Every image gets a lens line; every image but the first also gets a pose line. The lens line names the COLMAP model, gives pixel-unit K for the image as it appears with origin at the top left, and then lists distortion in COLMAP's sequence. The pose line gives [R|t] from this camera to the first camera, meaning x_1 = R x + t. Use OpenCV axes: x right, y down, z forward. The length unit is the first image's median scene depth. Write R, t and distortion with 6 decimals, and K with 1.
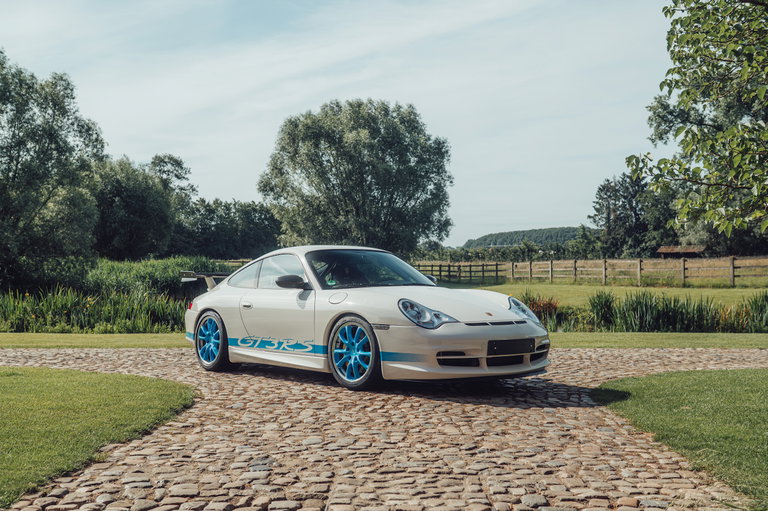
lens RADIAL K [[940.7, 0, 381.5], [0, 940.7, 254.7], [0, 0, 1]] dist [0.005285, 0.000000]
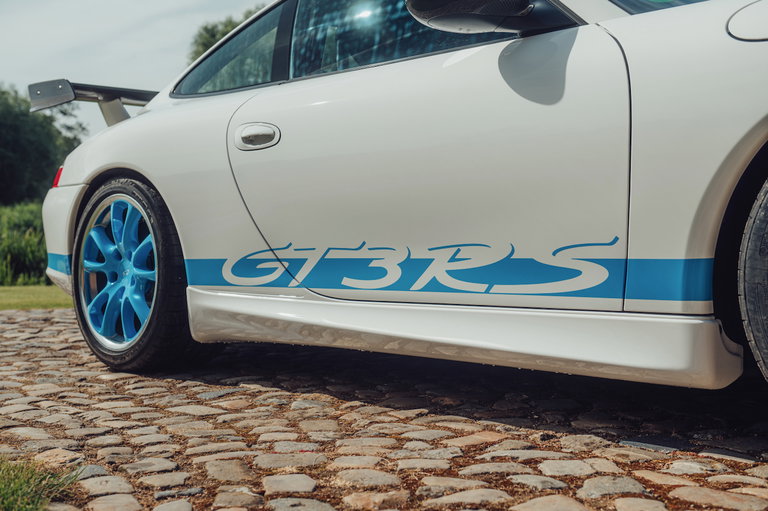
lens RADIAL K [[990.1, 0, 382.0], [0, 990.1, 260.0], [0, 0, 1]] dist [0.011111, 0.000000]
pose [[0.995704, -0.012631, 0.091732, -0.127528], [0.008576, 0.998974, 0.044459, 0.073845], [-0.092199, -0.043481, 0.994791, 0.672883]]
